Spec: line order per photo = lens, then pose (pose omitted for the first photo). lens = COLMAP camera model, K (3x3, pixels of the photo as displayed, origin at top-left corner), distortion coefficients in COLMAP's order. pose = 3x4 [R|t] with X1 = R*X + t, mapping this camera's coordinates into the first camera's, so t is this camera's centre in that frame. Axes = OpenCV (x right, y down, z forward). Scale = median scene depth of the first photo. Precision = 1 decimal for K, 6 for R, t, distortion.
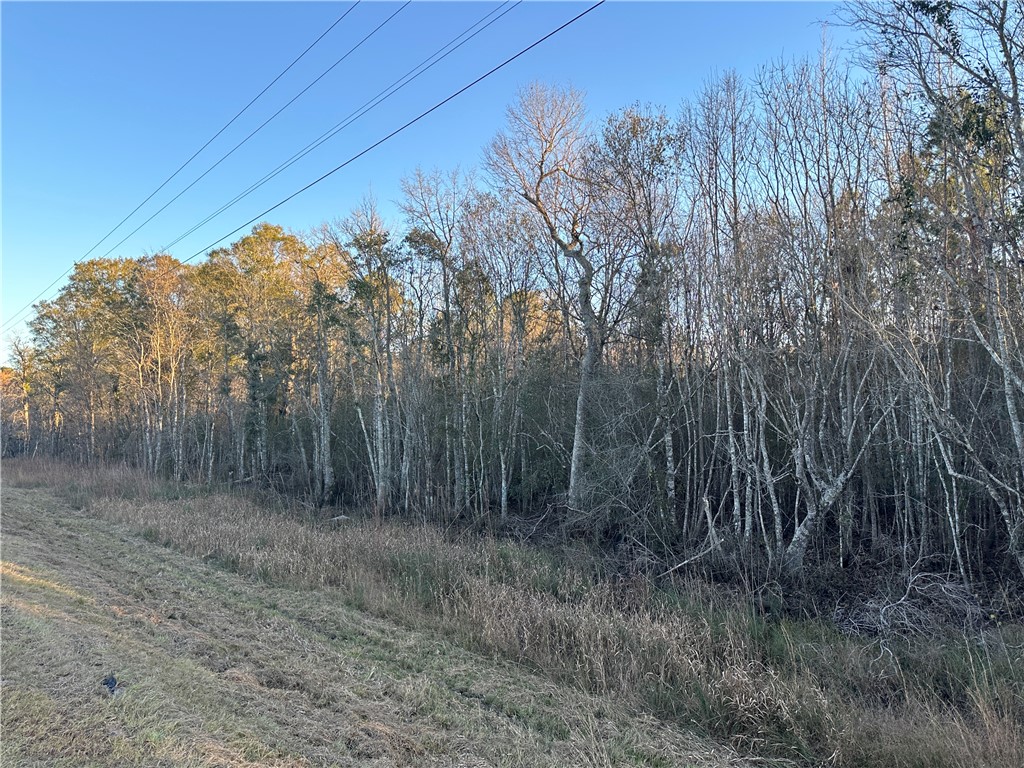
lens RADIAL K [[714.5, 0, 512.0], [0, 714.5, 384.0], [0, 0, 1]] dist [0.110780, -0.186937]
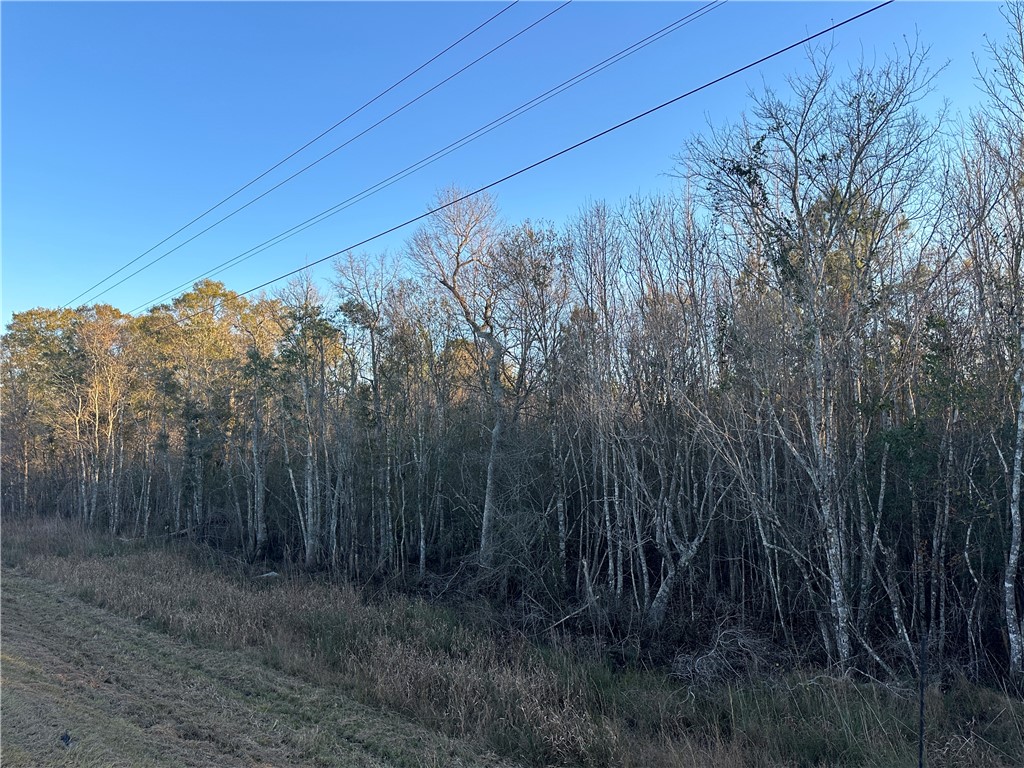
lens RADIAL K [[721.9, 0, 512.0], [0, 721.9, 384.0], [0, 0, 1]] dist [0.084934, -0.108607]
pose [[0.997909, 0.003267, 0.064551, 0.054676], [-0.000273, 0.998926, -0.046339, -0.052538], [-0.064633, 0.046224, 0.996838, -0.126438]]
